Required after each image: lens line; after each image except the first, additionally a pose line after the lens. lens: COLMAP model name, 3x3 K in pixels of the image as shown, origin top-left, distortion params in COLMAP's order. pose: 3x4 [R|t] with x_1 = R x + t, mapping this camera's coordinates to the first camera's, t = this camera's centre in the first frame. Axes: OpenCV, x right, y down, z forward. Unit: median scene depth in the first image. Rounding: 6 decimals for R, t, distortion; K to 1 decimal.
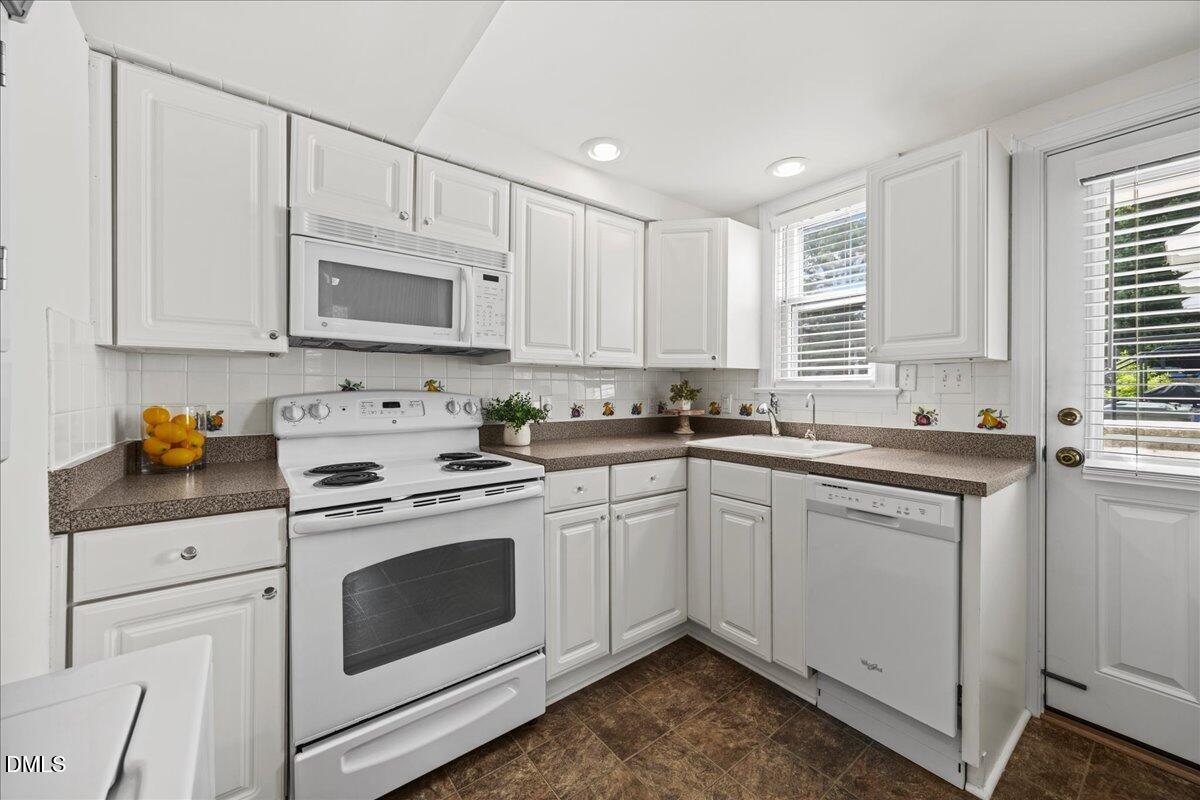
lens RADIAL K [[458.1, 0, 602.1], [0, 458.1, 390.6], [0, 0, 1]] dist [0.000852, 0.000064]
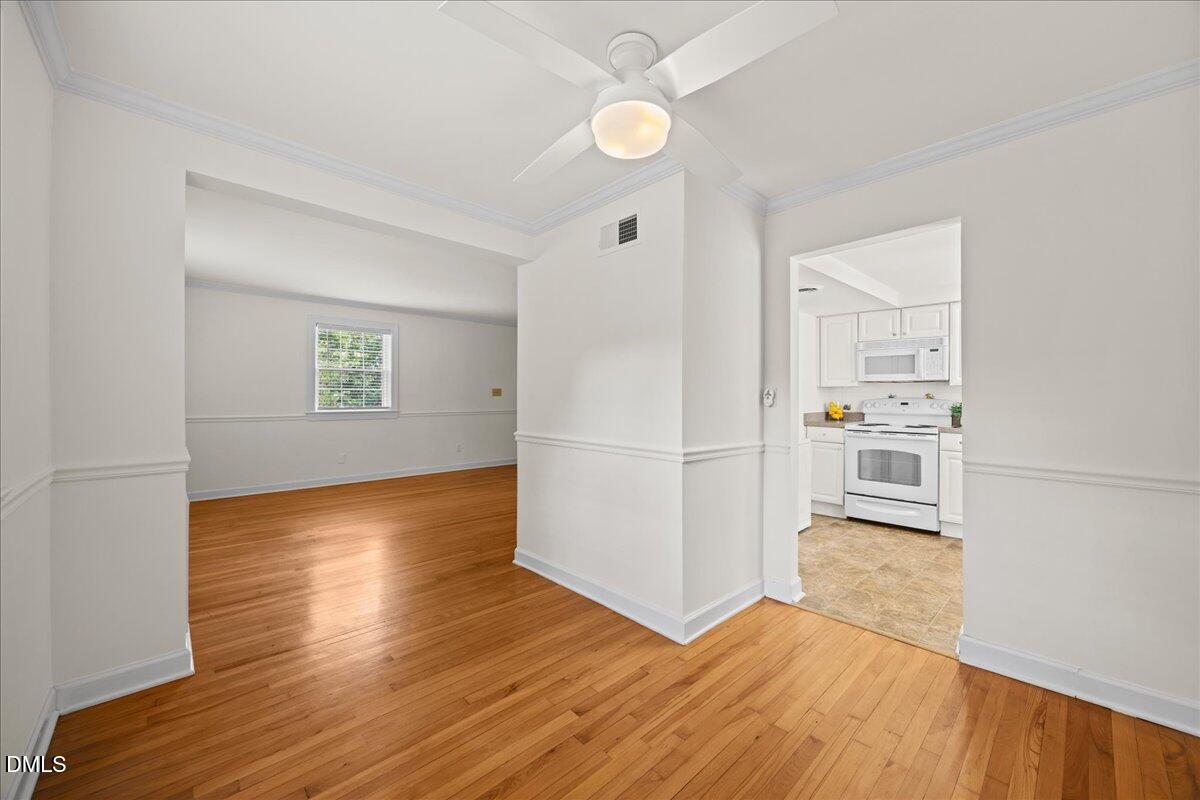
lens RADIAL K [[469.0, 0, 606.8], [0, 469.0, 396.2], [0, 0, 1]] dist [-0.001713, -0.000174]
pose [[0.106023, 0.001848, -0.994362, 2.056473], [-0.004013, 0.999991, 0.001430, -0.008175], [0.994356, 0.003838, 0.106030, -0.954147]]
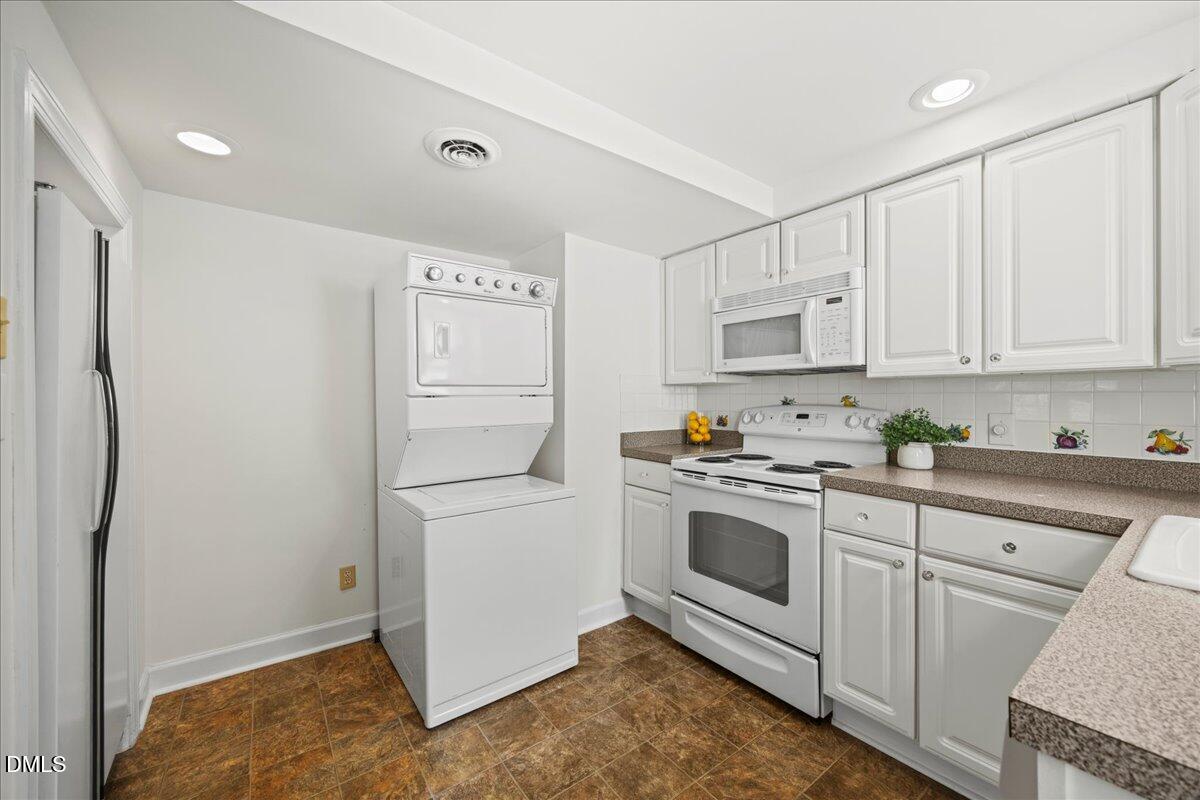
lens RADIAL K [[469.0, 0, 606.8], [0, 469.0, 396.2], [0, 0, 1]] dist [-0.001713, -0.000174]
pose [[-0.012798, -0.006645, -0.999896, 0.897339], [-0.001784, 0.999976, -0.006622, -0.016027], [0.999917, 0.001699, -0.012809, 0.513902]]
